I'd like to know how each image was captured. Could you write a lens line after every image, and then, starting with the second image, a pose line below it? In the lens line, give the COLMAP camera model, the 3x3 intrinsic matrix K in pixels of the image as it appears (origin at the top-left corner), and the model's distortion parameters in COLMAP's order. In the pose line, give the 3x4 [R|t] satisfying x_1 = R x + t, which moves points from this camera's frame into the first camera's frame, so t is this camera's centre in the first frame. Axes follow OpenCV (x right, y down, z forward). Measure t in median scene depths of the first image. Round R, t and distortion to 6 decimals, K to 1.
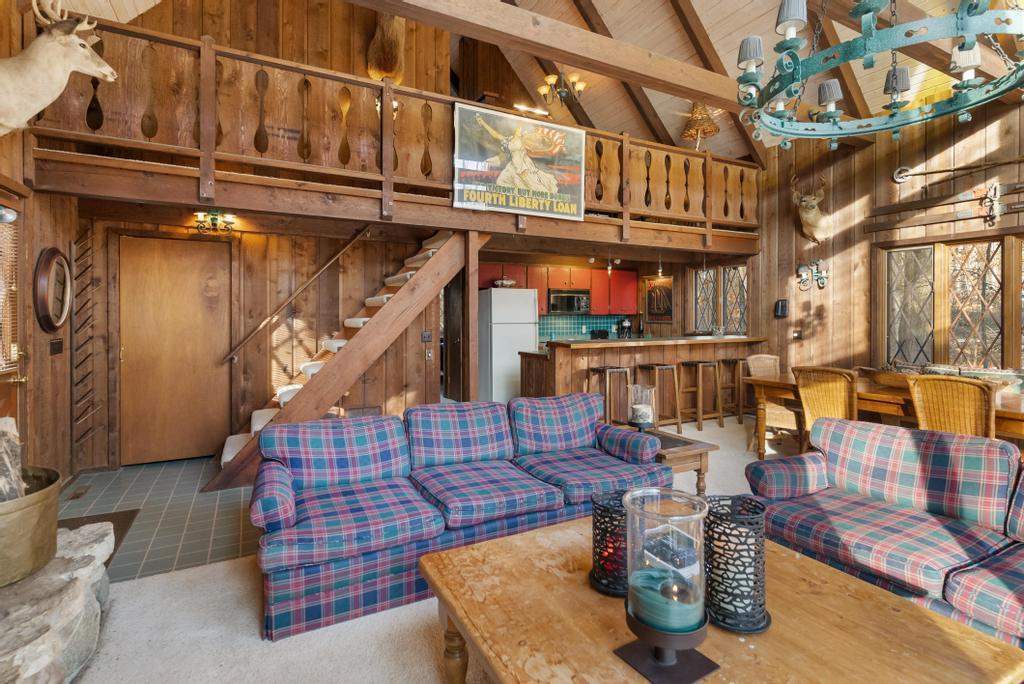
lens RADIAL K [[493.1, 0, 512.5], [0, 493.1, 317.8], [0, 0, 1]] dist [-0.000039, 0.001018]
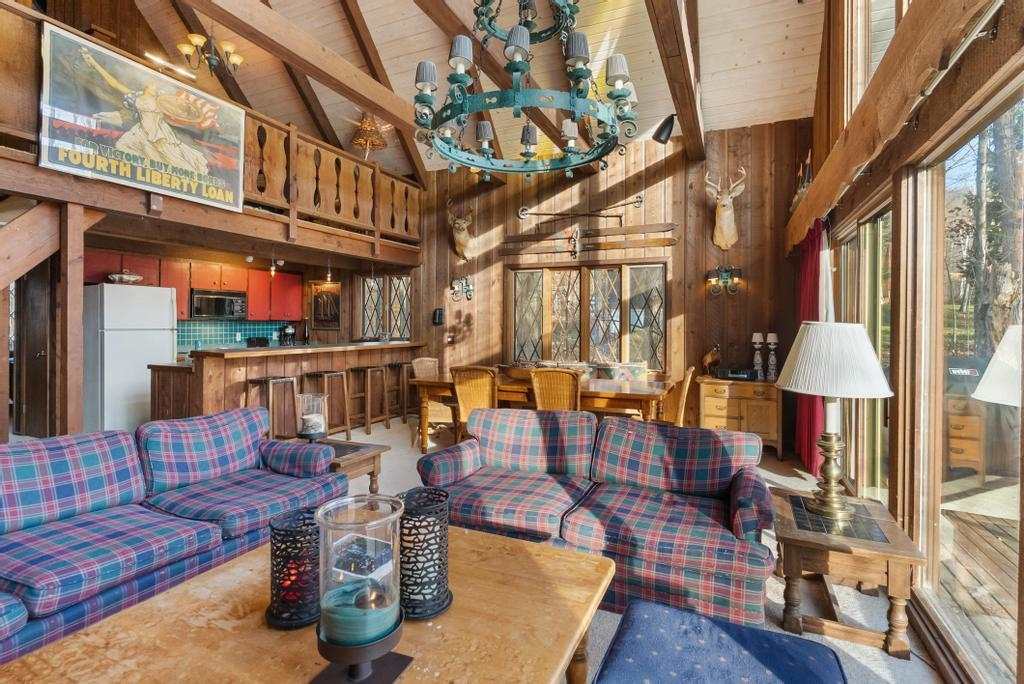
lens RADIAL K [[493.1, 0, 509.6], [0, 493.1, 323.8], [0, 0, 1]] dist [-0.000039, 0.001018]
pose [[0.794004, 0.007154, 0.607870, -0.010156], [-0.005196, 0.999974, -0.004982, 0.003595], [-0.607890, 0.000797, 0.794021, 0.013743]]
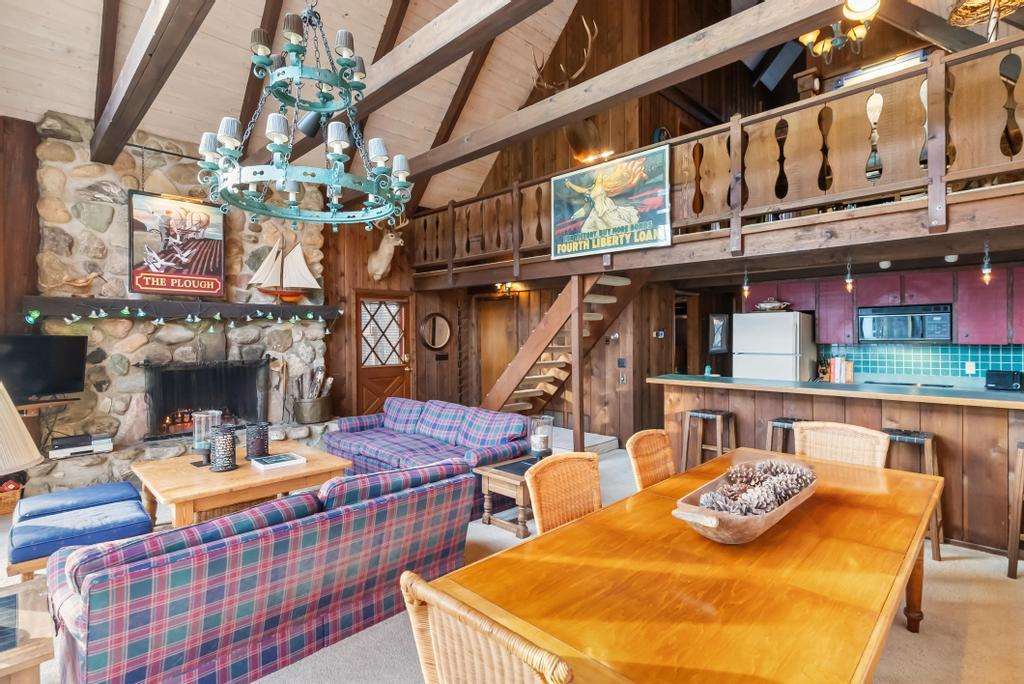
lens RADIAL K [[493.1, 0, 518.1], [0, 493.1, 340.6], [0, 0, 1]] dist [-0.000039, 0.001018]
pose [[0.312554, 0.010300, -0.949844, 0.964209], [-0.000256, 0.999942, 0.010759, -0.029844], [0.949900, -0.003120, 0.312539, 0.473021]]
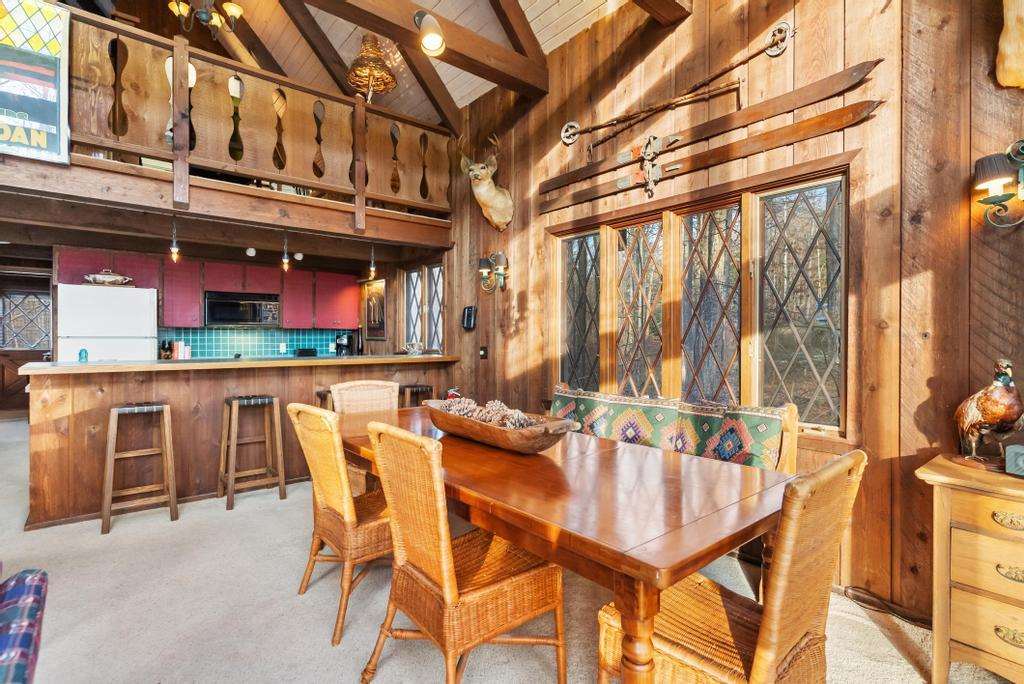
lens RADIAL K [[493.1, 0, 507.4], [0, 493.1, 340.1], [0, 0, 1]] dist [-0.000039, 0.001018]
pose [[0.978406, 0.003640, 0.206661, 0.570929], [-0.002945, 0.999989, -0.003671, 0.022366], [-0.206672, 0.002984, 0.978406, 0.314038]]
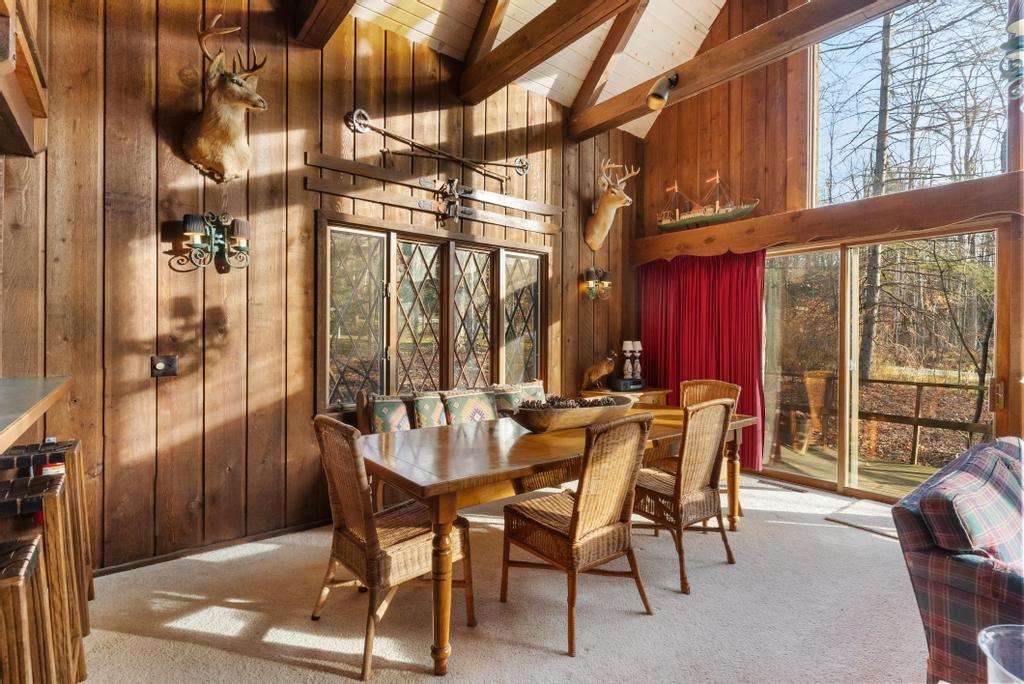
lens RADIAL K [[493.1, 0, 514.1], [0, 493.1, 337.3], [0, 0, 1]] dist [-0.000039, 0.001018]
pose [[-0.177699, -0.002803, 0.984081, 0.082500], [-0.006066, 0.999980, 0.001753, 0.006533], [-0.984066, -0.005658, -0.177713, 0.939838]]
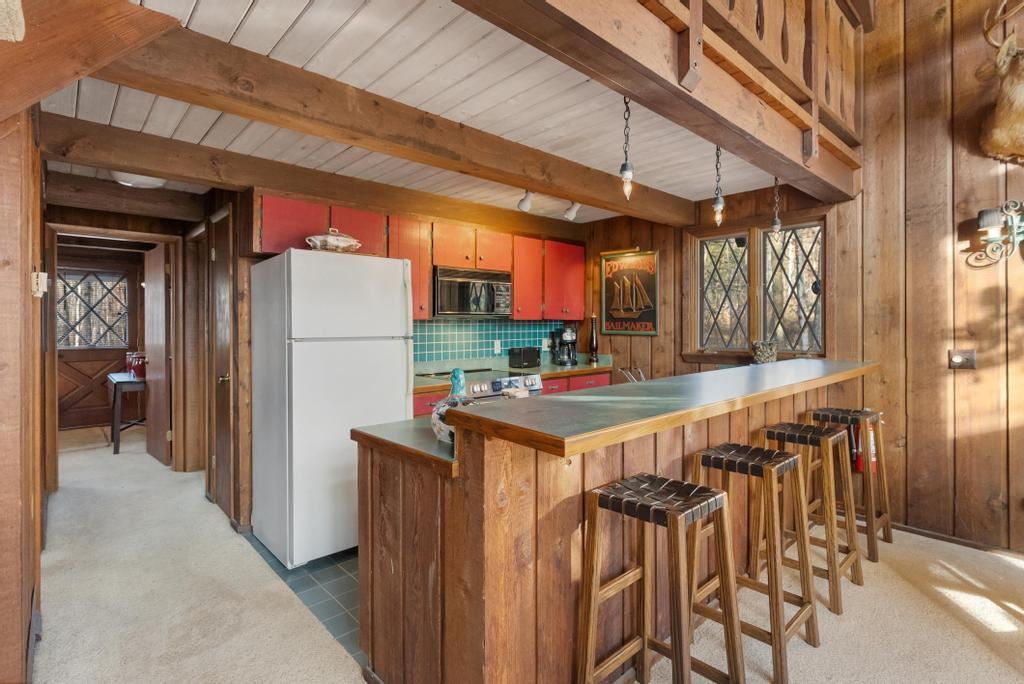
lens RADIAL K [[493.1, 0, 513.3], [0, 493.1, 320.7], [0, 0, 1]] dist [-0.000039, 0.001018]
pose [[0.967277, 0.001129, 0.253719, 0.039992], [0.002617, 0.999892, -0.014429, 0.003825], [-0.253708, 0.014621, 0.967170, 0.809654]]
